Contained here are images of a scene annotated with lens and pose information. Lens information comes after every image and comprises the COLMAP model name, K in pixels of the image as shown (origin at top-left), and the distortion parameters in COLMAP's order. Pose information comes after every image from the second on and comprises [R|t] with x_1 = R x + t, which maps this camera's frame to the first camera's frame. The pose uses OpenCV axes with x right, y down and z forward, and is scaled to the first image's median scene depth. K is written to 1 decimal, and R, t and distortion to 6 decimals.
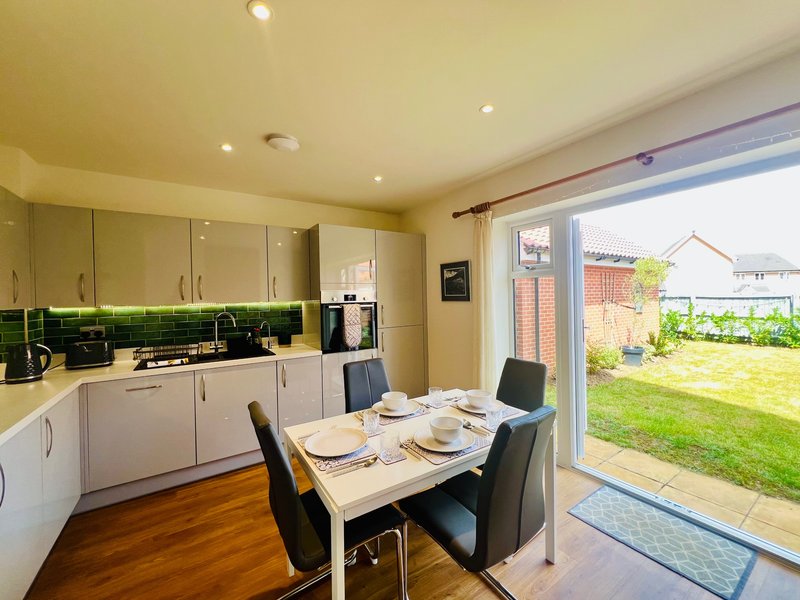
lens RADIAL K [[321.9, 0, 401.3], [0, 321.9, 299.4], [0, 0, 1]] dist [0.001793, -0.000464]
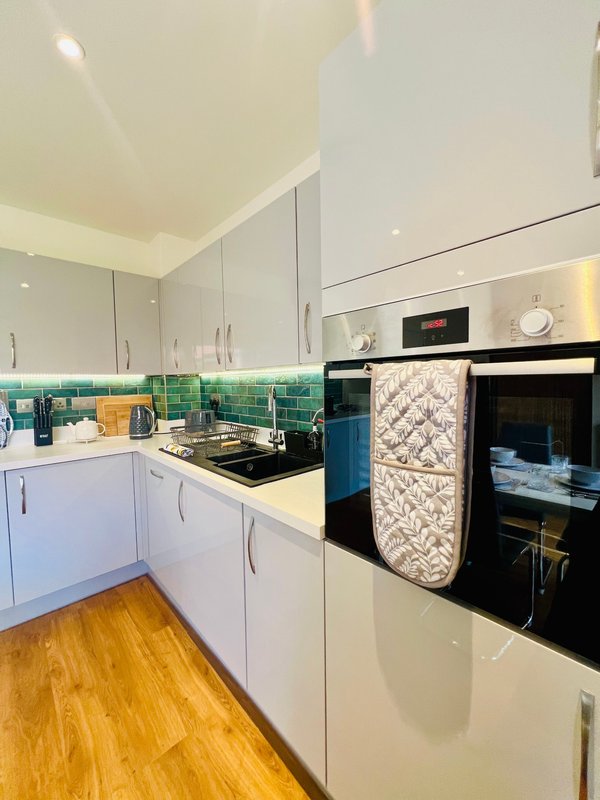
lens RADIAL K [[321.9, 0, 301.3], [0, 321.9, 397.7], [0, 0, 1]] dist [0.001793, -0.000464]
pose [[0.157917, 0.067640, -0.985133, 0.037091], [0.007106, 0.997547, 0.069632, 0.030166], [0.987427, -0.017997, 0.157049, 1.162531]]
